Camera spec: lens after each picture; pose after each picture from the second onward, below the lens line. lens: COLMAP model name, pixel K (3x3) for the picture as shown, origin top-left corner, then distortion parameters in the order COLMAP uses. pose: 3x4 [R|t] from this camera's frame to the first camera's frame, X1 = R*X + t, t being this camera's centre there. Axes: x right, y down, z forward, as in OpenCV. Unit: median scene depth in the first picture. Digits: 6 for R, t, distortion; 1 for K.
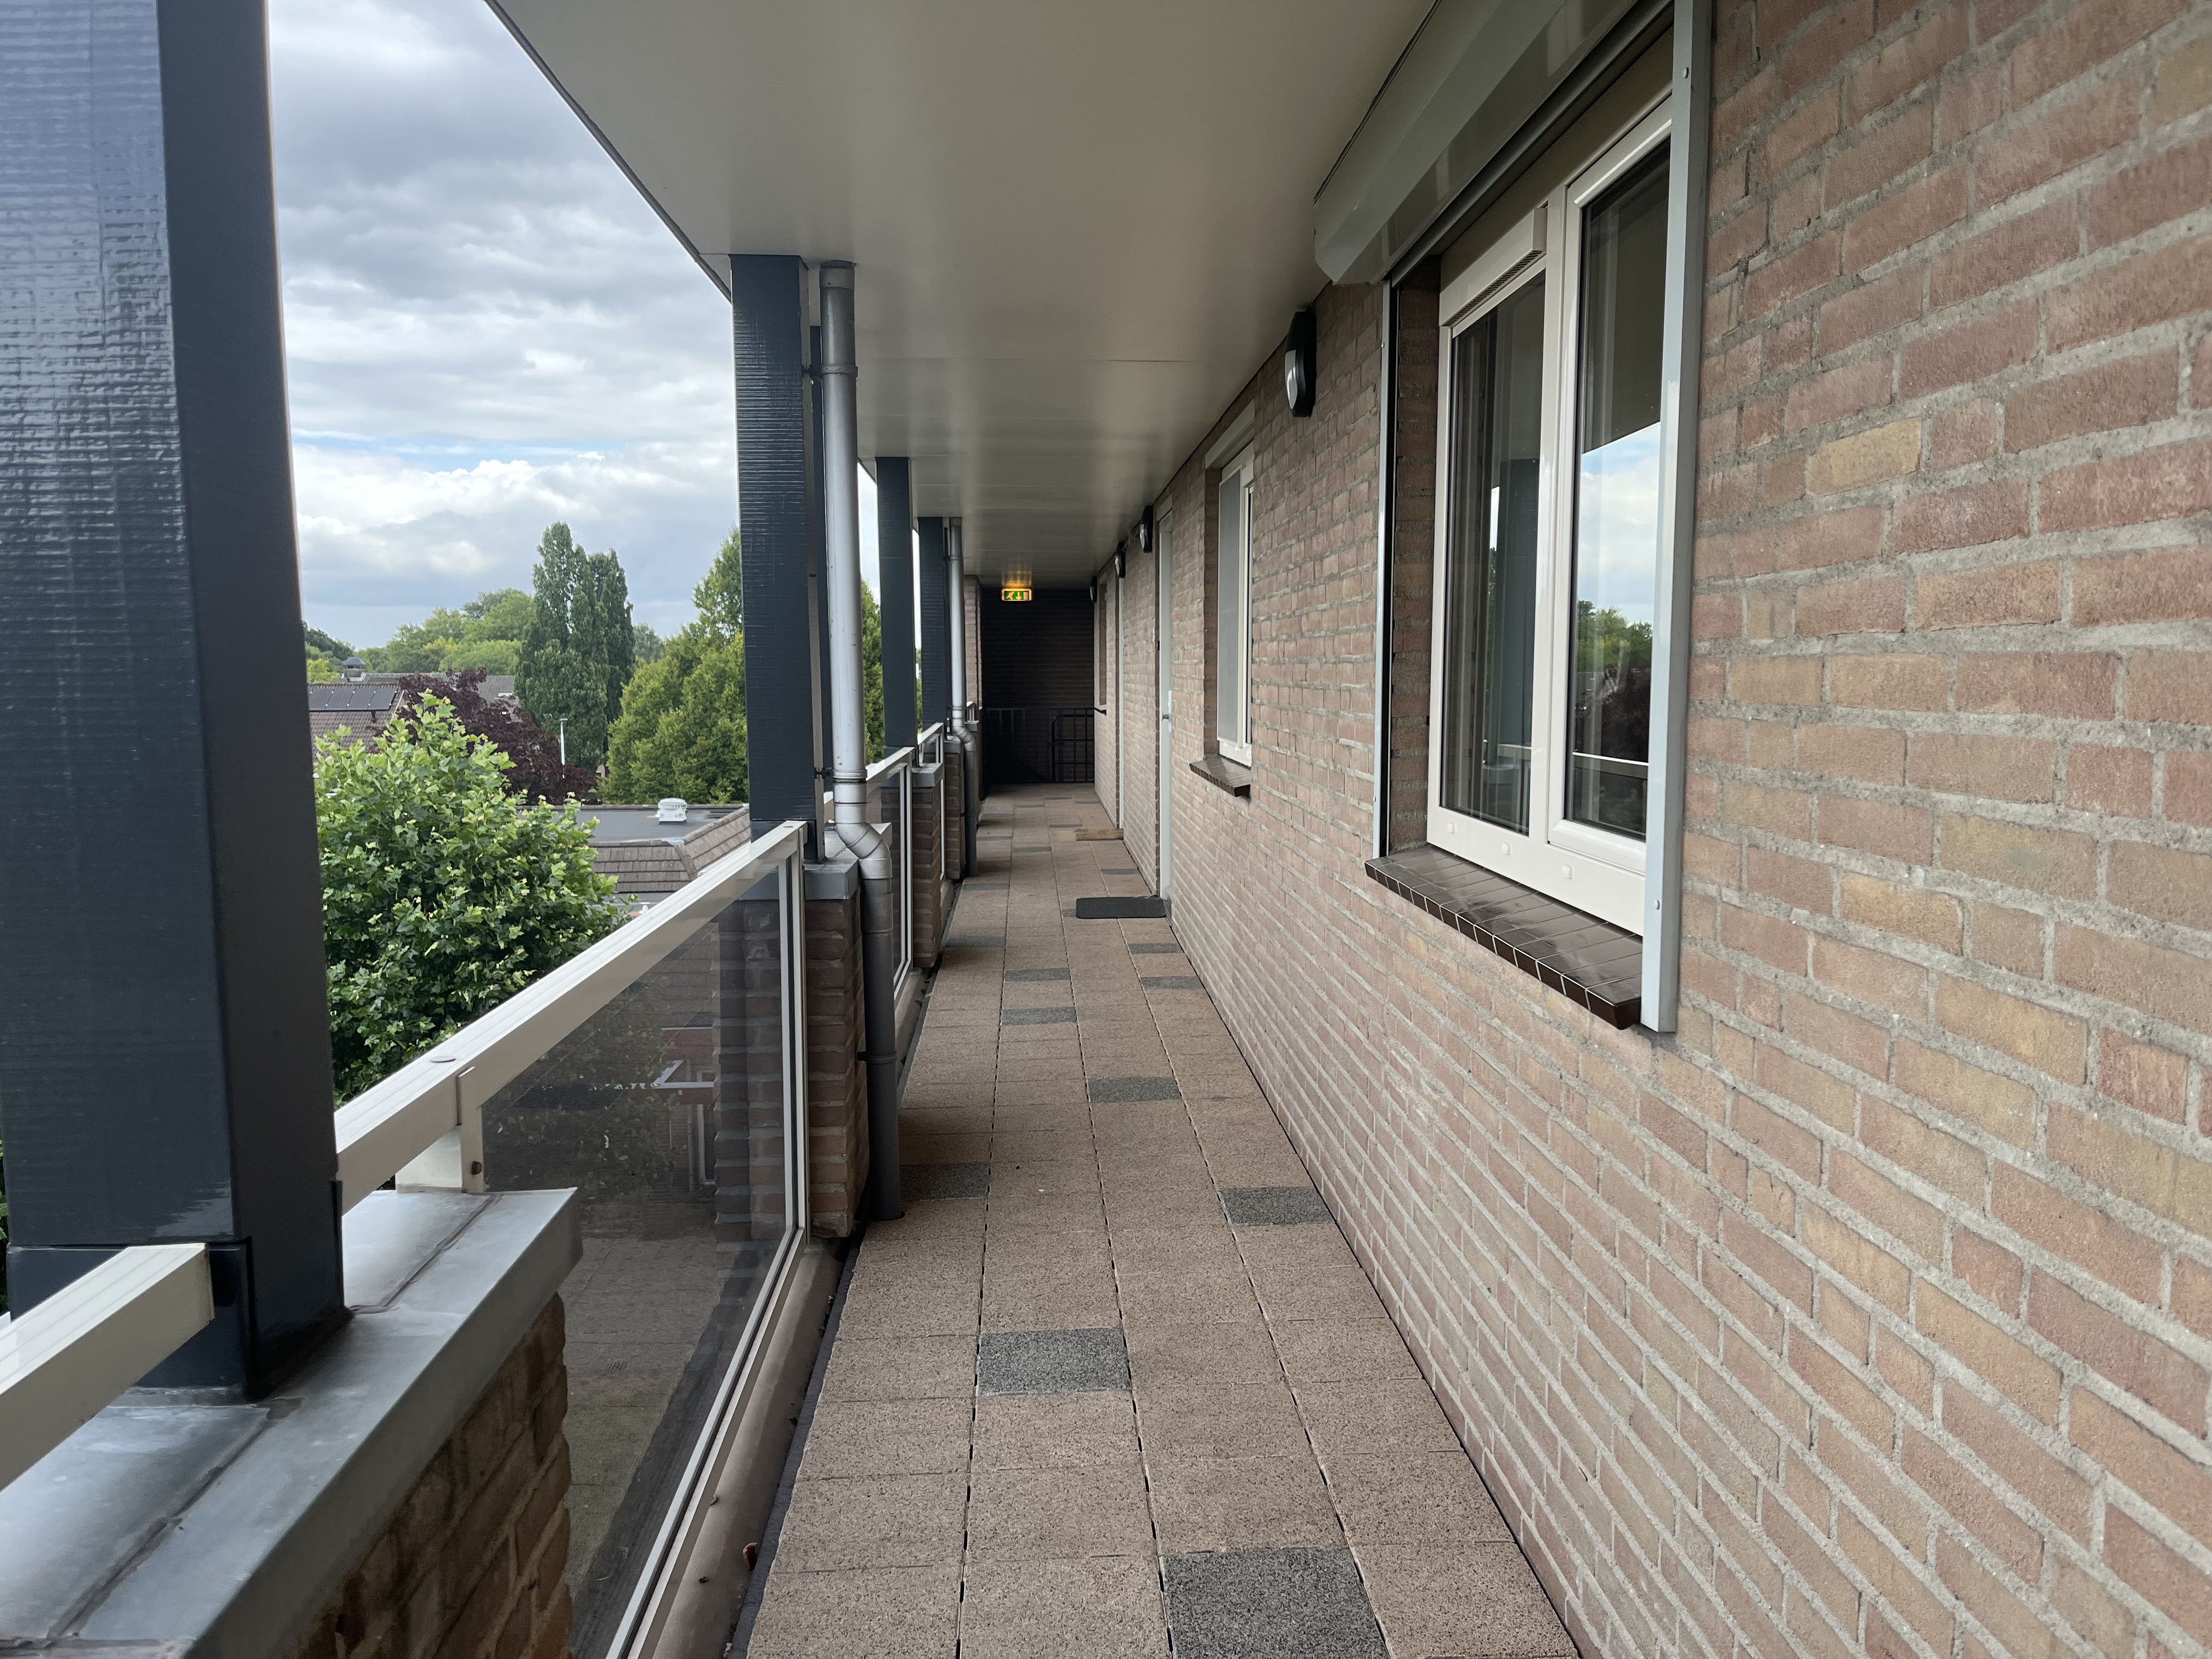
lens RADIAL K [[1704.4, 0, 1100.5], [0, 1704.4, 826.0], [0, 0, 1]] dist [0.050463, -0.053077]
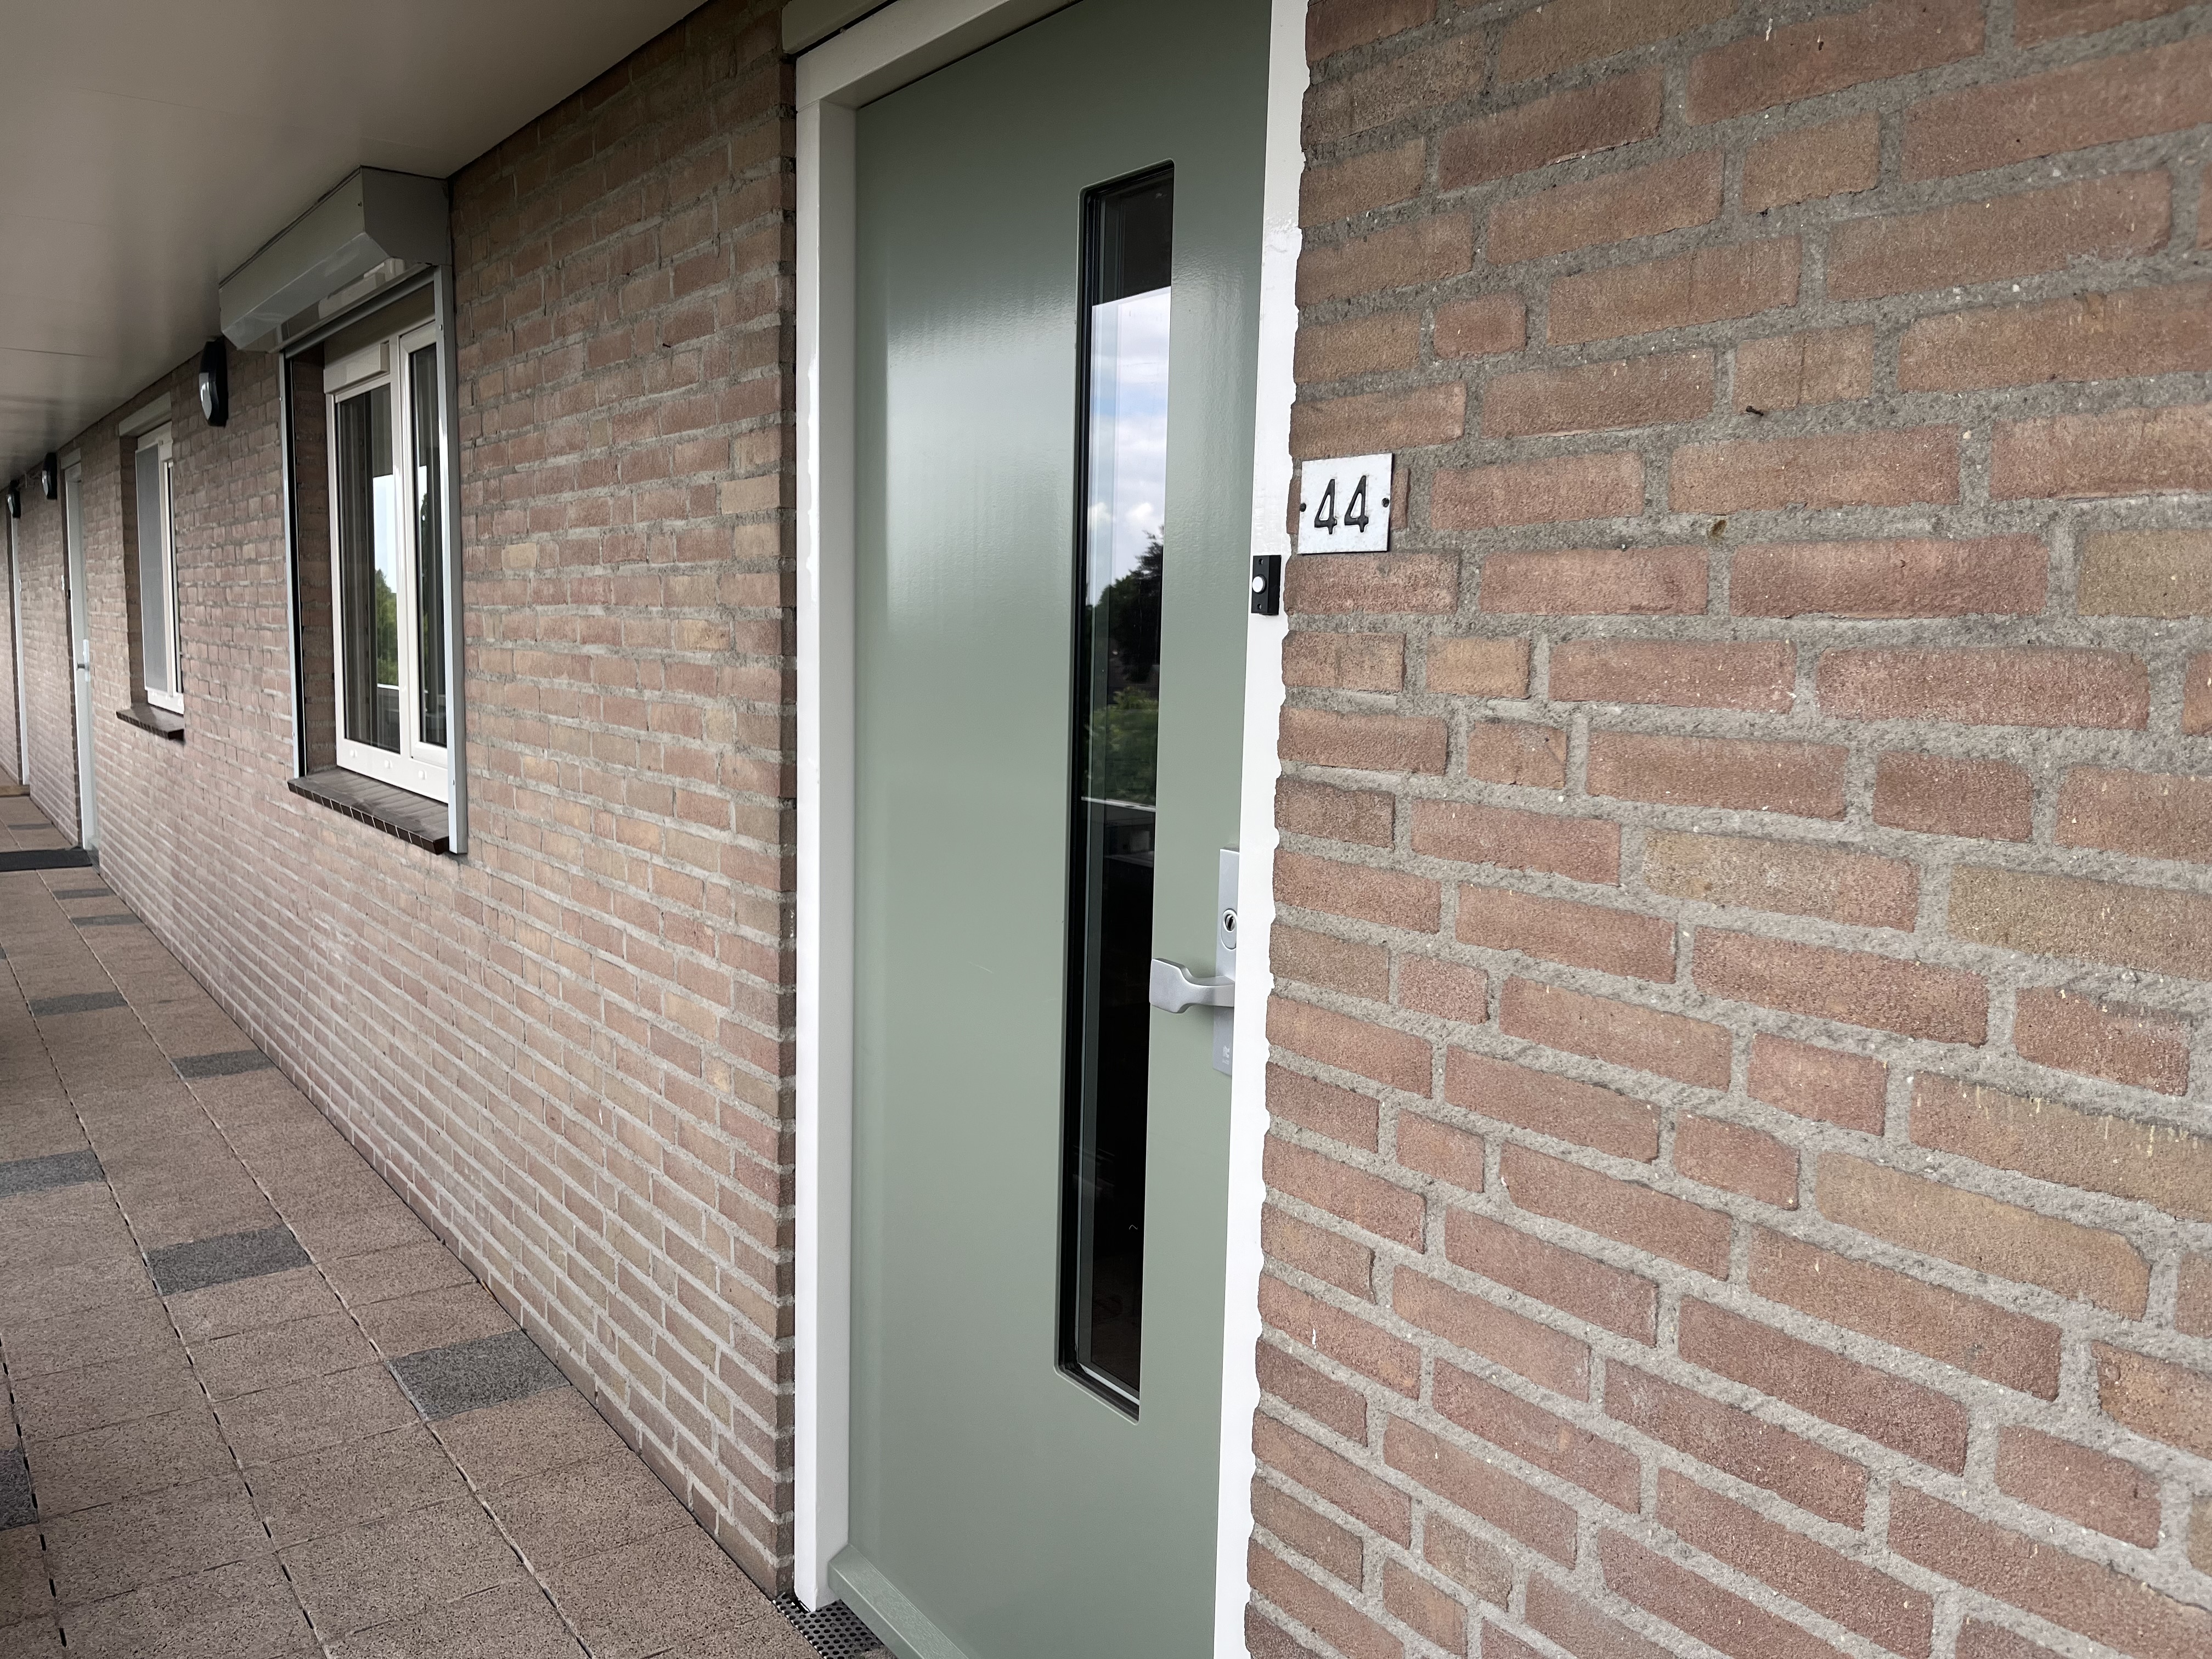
lens RADIAL K [[1704.4, 0, 1128.4], [0, 1704.4, 773.4], [0, 0, 1]] dist [0.050463, -0.053077]
pose [[0.829330, -0.042323, 0.557154, -0.048025], [0.040151, 0.999063, 0.016126, 0.019133], [-0.557315, 0.008997, 0.830253, -0.477474]]
